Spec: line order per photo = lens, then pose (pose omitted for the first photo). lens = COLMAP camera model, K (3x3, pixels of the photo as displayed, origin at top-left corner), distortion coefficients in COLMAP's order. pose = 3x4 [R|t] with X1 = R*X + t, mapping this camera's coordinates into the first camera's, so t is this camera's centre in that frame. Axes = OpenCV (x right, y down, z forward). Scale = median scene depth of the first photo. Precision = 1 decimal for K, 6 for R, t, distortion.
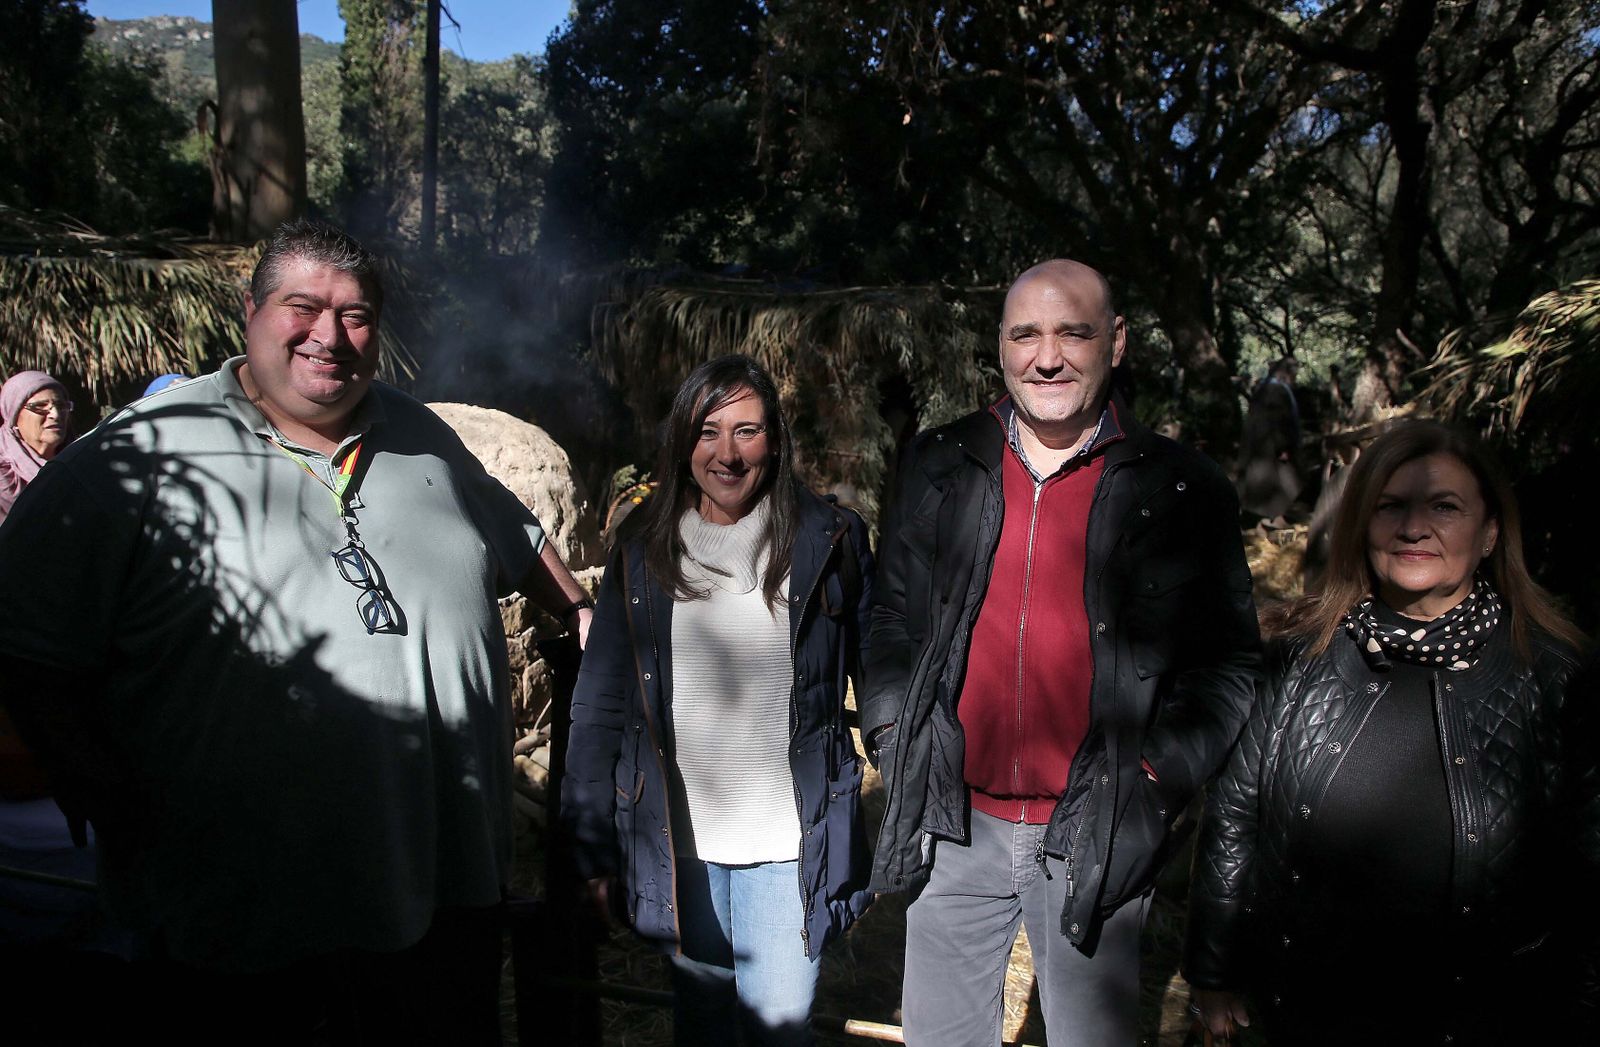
lens RADIAL K [[1098.9, 0, 800.0], [0, 1098.9, 523.5], [0, 0, 1]] dist [-0.076506, 0.067753]
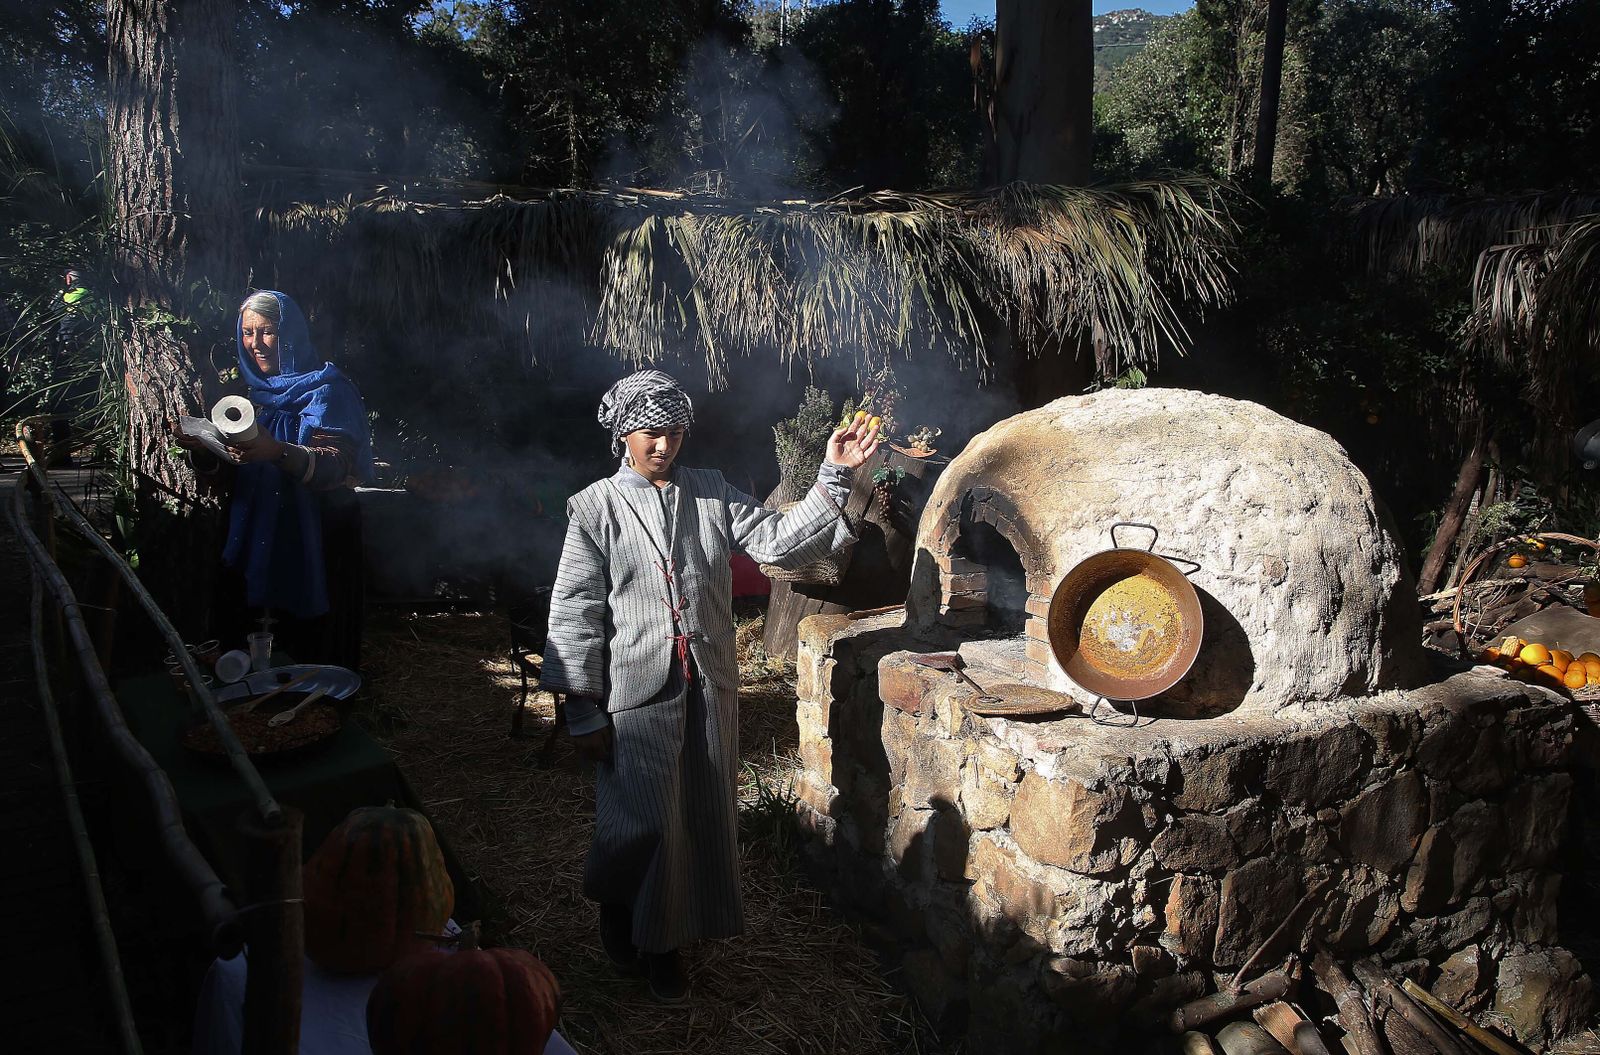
lens RADIAL K [[1159.1, 0, 780.7], [0, 1159.1, 533.8], [0, 0, 1]] dist [-0.069249, 0.043308]
pose [[0.736581, 0.094713, -0.669685, -0.012825], [-0.086795, 0.995196, 0.045284, -0.011618], [0.670757, 0.024770, 0.741263, 0.112121]]
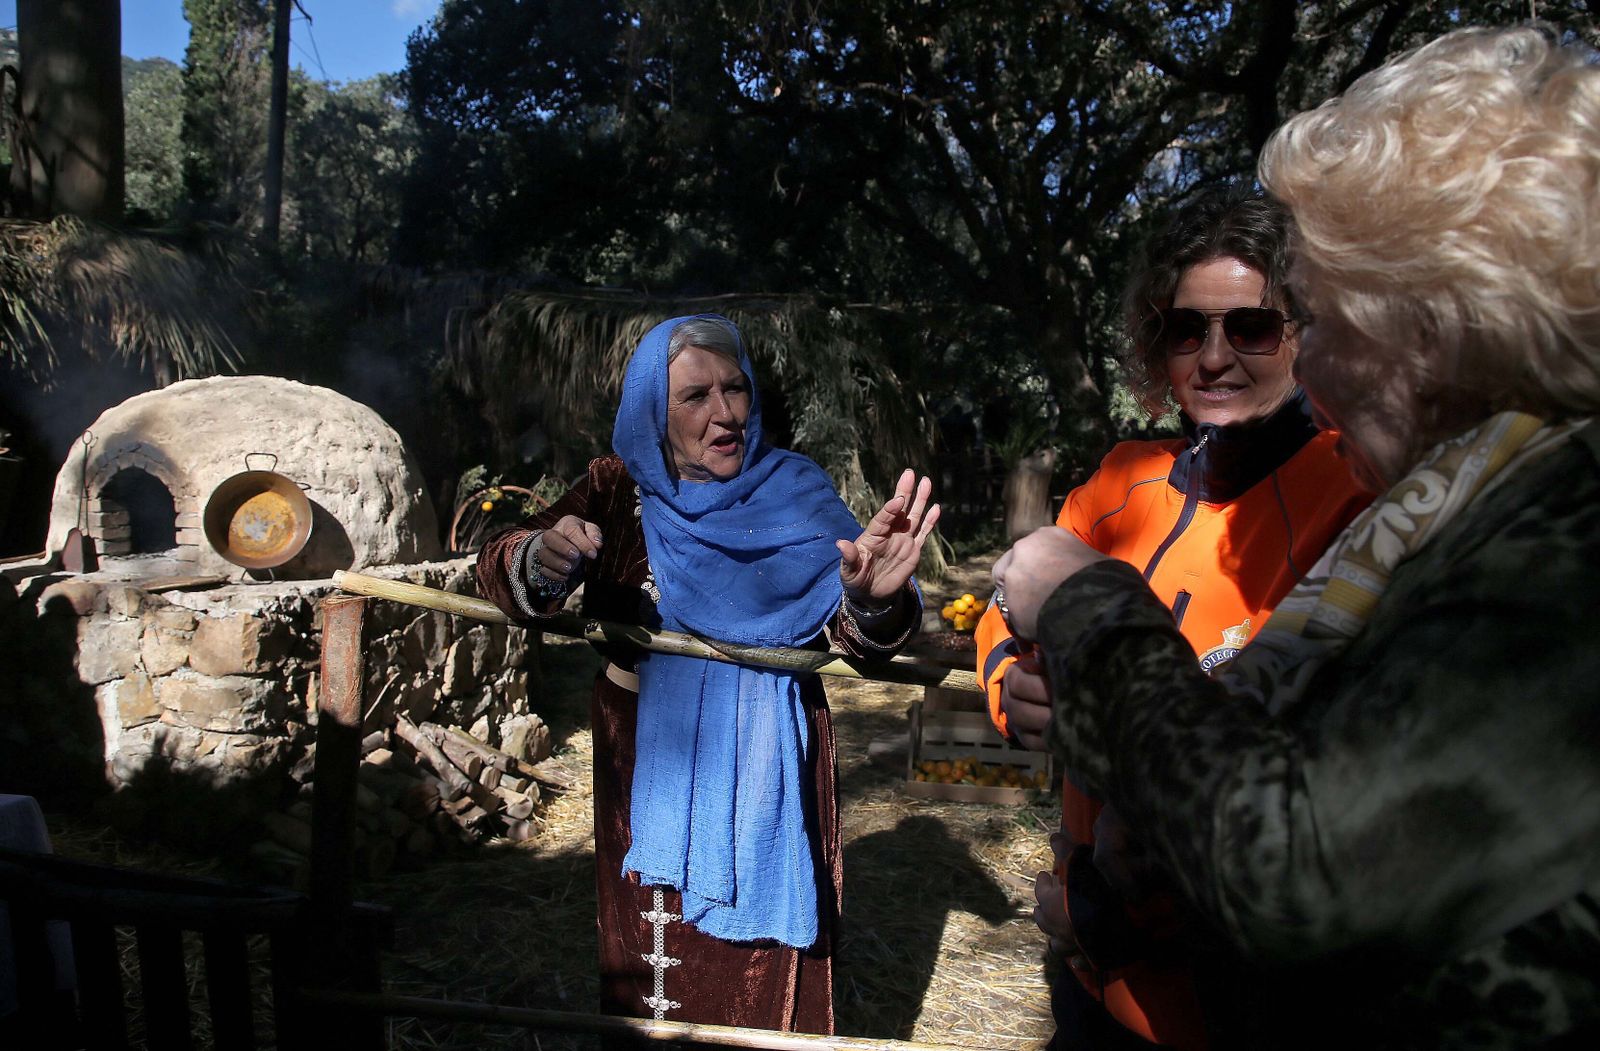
lens RADIAL K [[1111.3, 0, 832.2], [0, 1111.3, 511.1], [0, 0, 1]] dist [-0.061032, 0.032947]
pose [[0.990587, 0.005566, 0.136769, 0.004533], [0.002315, 0.998349, -0.057396, 0.015340], [-0.136862, 0.057172, 0.988939, 0.018604]]
